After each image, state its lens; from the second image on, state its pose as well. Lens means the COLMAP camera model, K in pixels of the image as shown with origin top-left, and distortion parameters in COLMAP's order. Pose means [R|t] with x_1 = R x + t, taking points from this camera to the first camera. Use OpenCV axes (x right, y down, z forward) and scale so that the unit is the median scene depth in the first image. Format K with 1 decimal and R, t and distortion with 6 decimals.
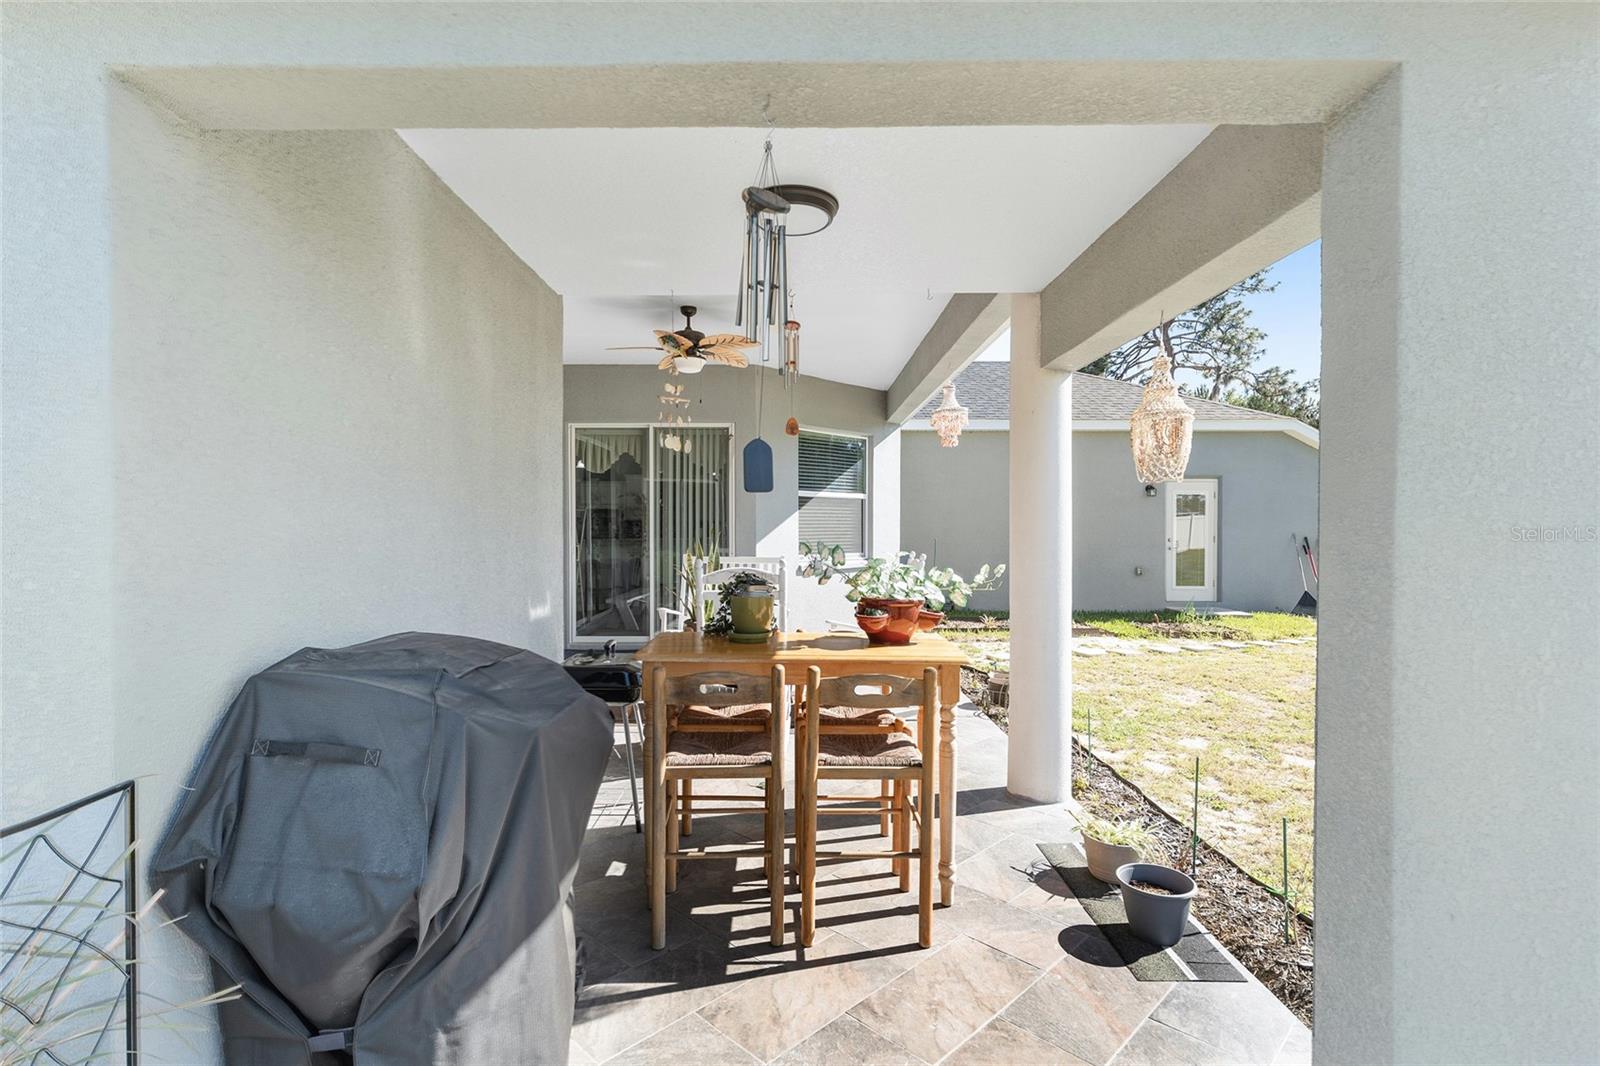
lens RADIAL K [[754.6, 0, 801.4], [0, 754.6, 530.7], [0, 0, 1]] dist [0.000304, 0.001168]
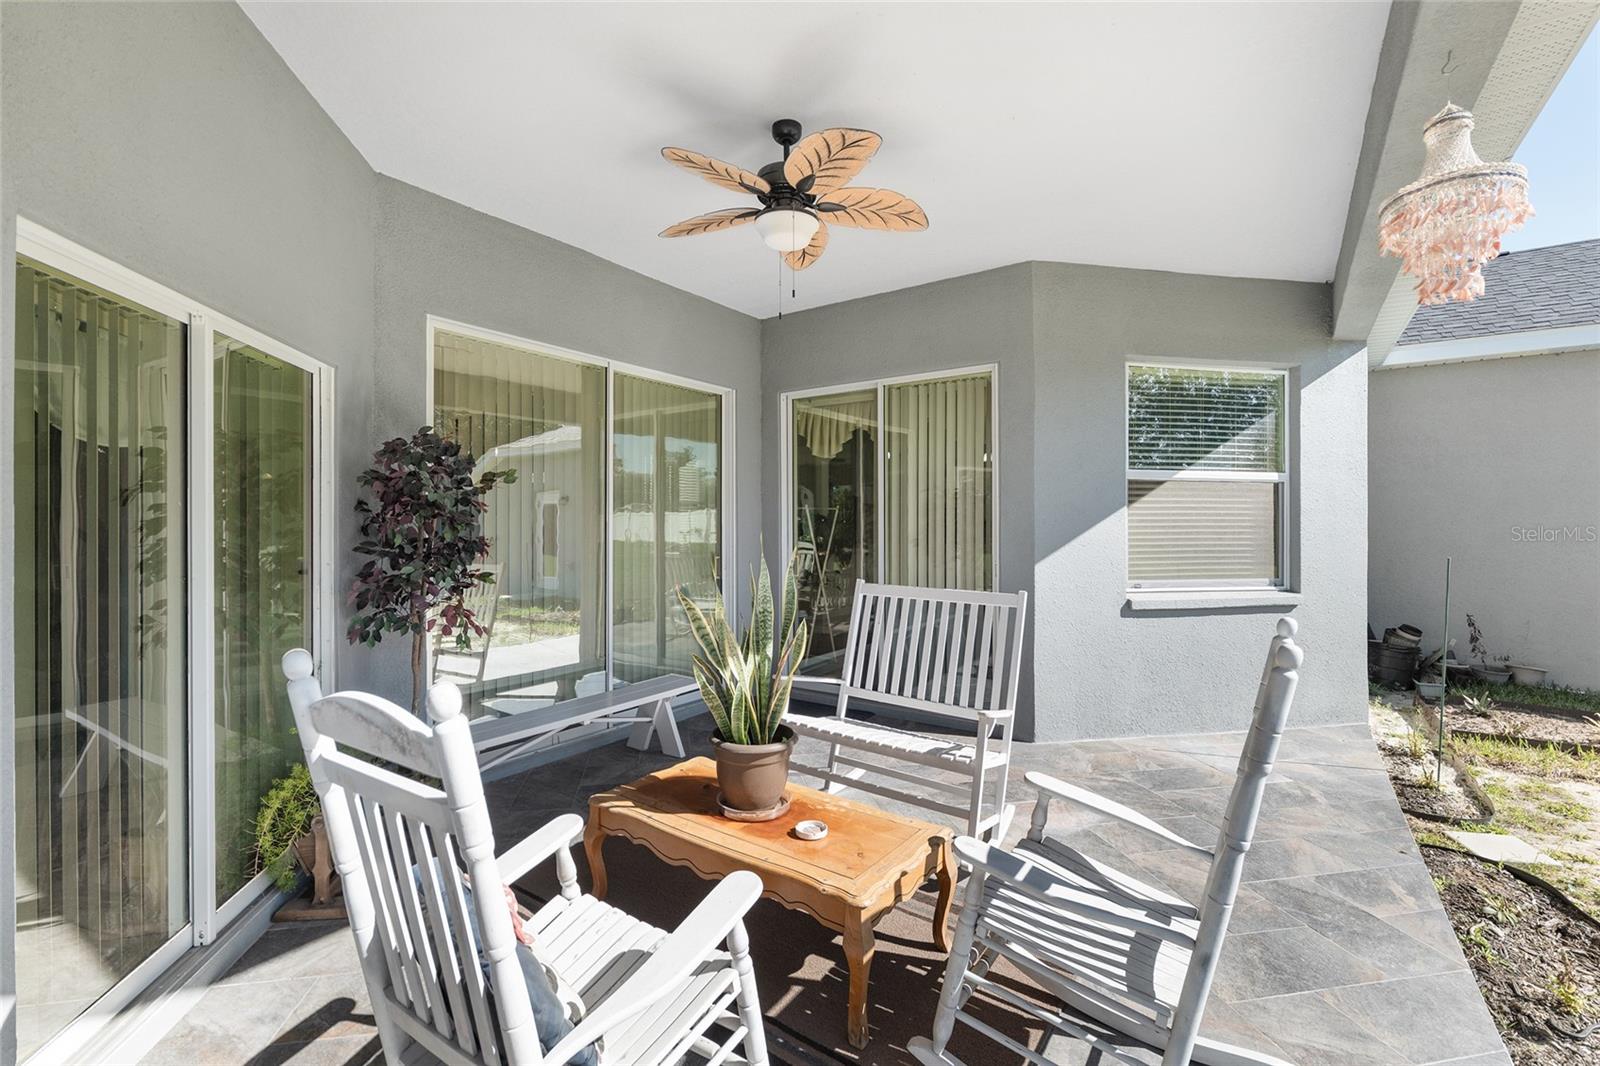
lens RADIAL K [[680.5, 0, 802.8], [0, 680.5, 522.8], [0, 0, 1]] dist [-0.010321, -0.001161]
pose [[0.808663, -0.003232, -0.588263, 0.089780], [-0.000115, 0.999984, -0.005651, -0.008726], [0.588272, 0.004638, 0.808650, 0.383543]]
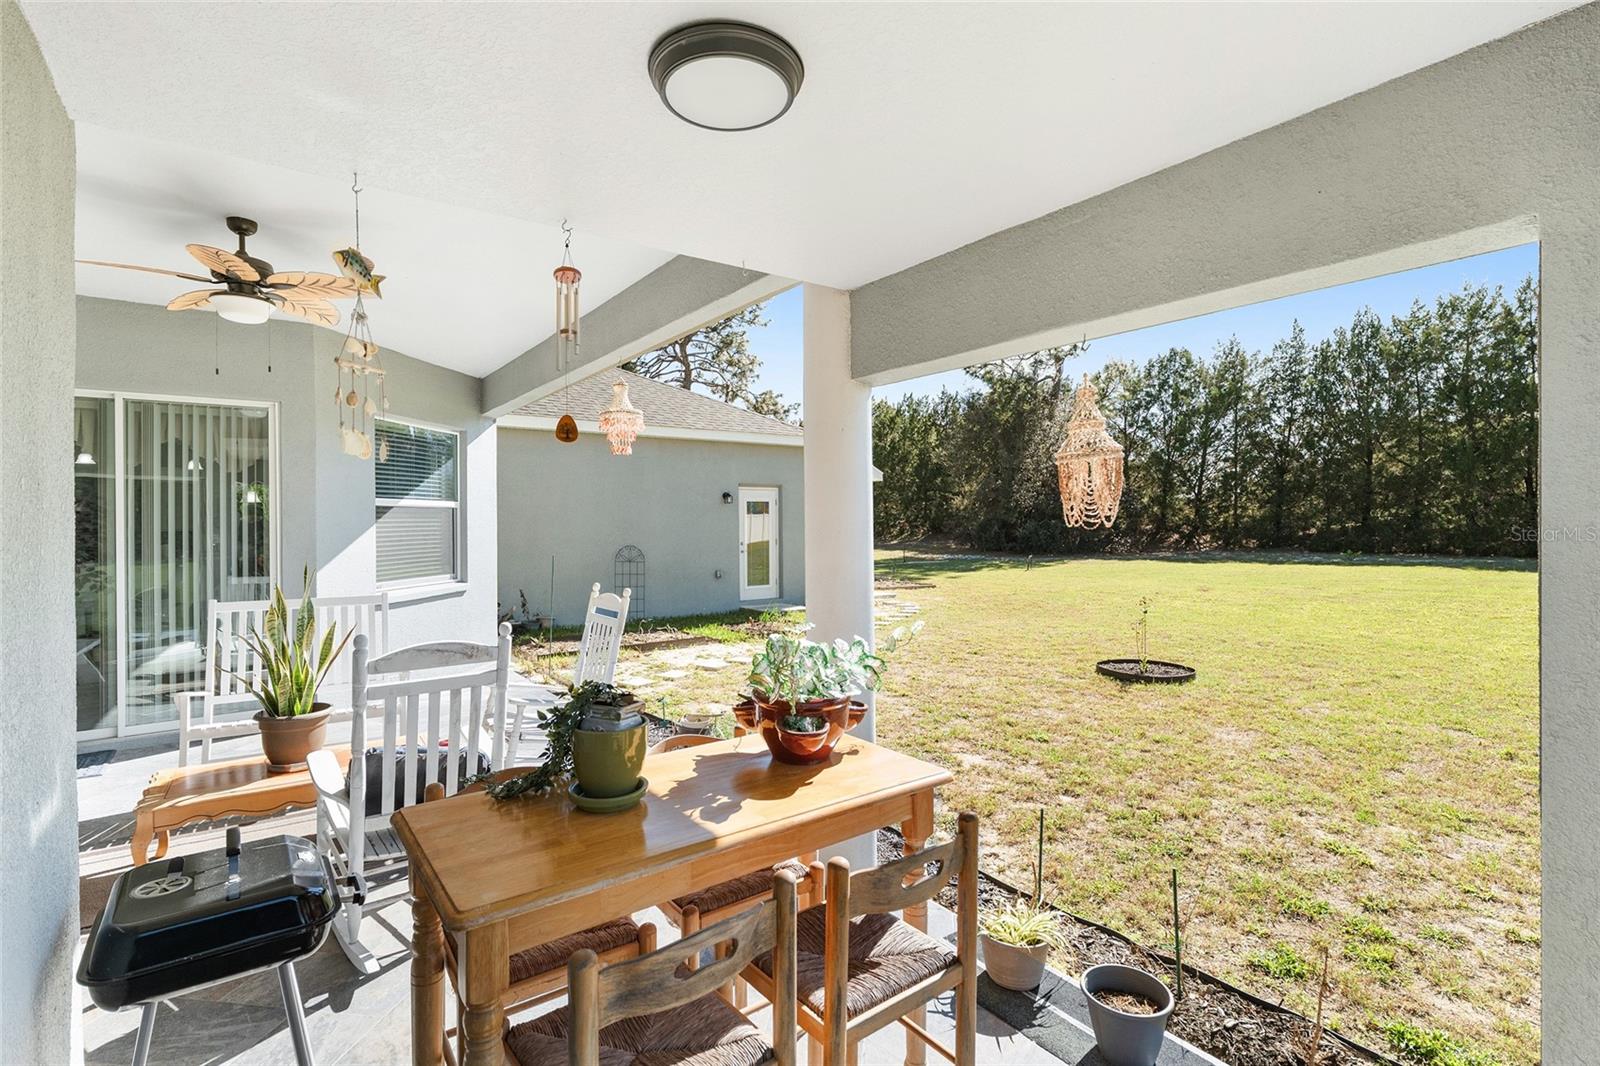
lens RADIAL K [[734.6, 0, 793.8], [0, 734.6, 519.7], [0, 0, 1]] dist [-0.003100, -0.001032]
pose [[0.811060, -0.007734, 0.584911, -0.084278], [0.013214, 0.999900, -0.005102, -0.020120], [-0.584813, 0.011867, 0.811081, 0.139282]]
